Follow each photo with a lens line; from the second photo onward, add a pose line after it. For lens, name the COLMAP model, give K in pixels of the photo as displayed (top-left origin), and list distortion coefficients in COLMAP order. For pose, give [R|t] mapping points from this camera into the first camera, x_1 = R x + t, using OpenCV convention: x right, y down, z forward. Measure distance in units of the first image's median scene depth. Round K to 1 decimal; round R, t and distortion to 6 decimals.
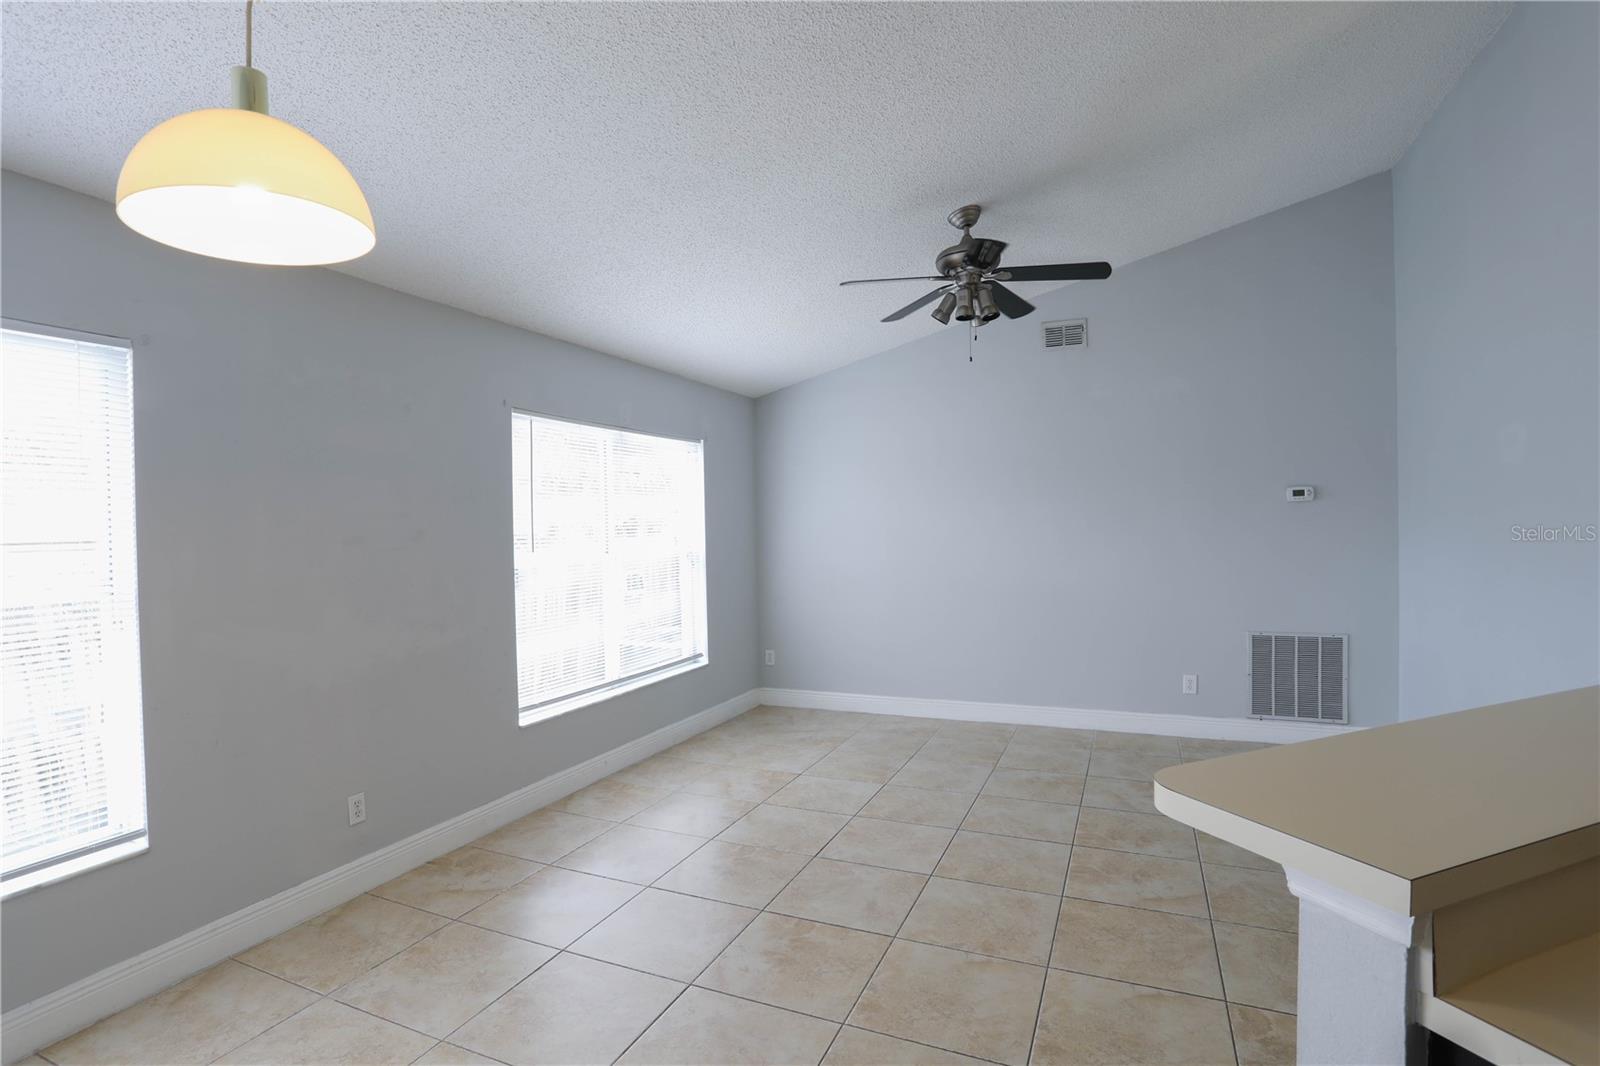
lens RADIAL K [[776.2, 0, 793.0], [0, 776.2, 536.7], [0, 0, 1]] dist [-0.073693, 0.029301]
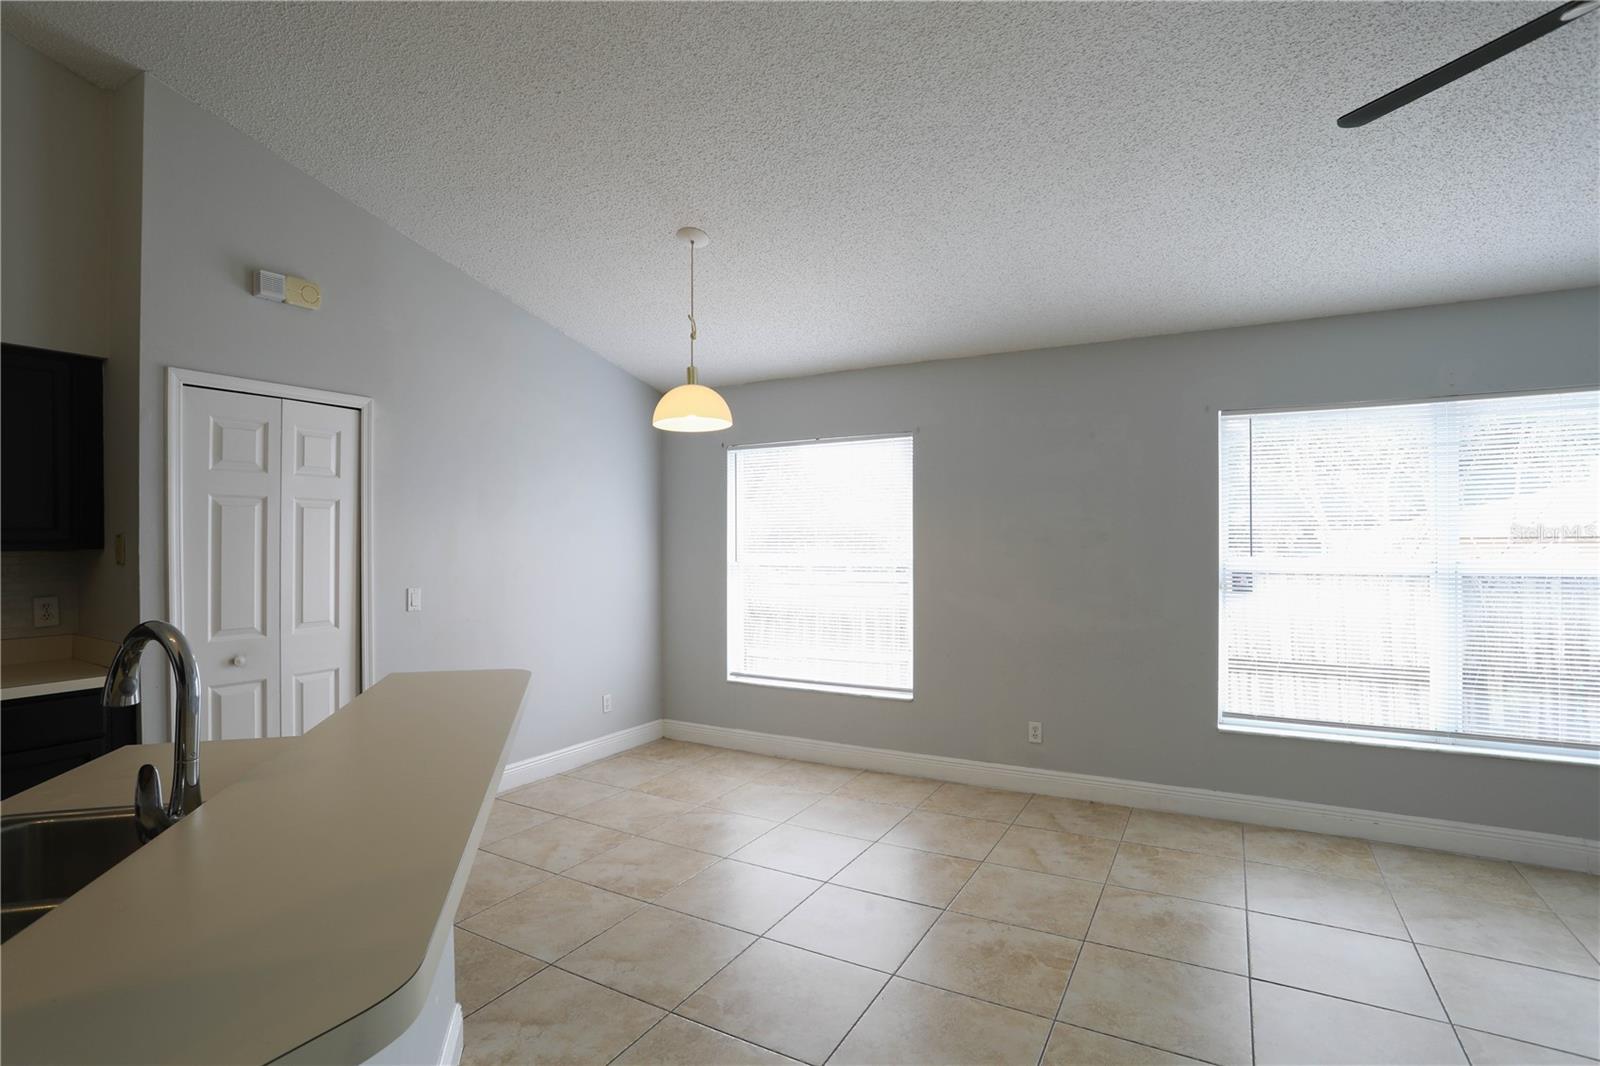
lens RADIAL K [[776.2, 0, 793.0], [0, 776.2, 536.7], [0, 0, 1]] dist [-0.073693, 0.029301]
pose [[-0.094182, 0.020289, -0.995348, 0.871814], [-0.006871, 0.999755, 0.021029, -0.027706], [0.995531, 0.008820, -0.094020, 0.688154]]
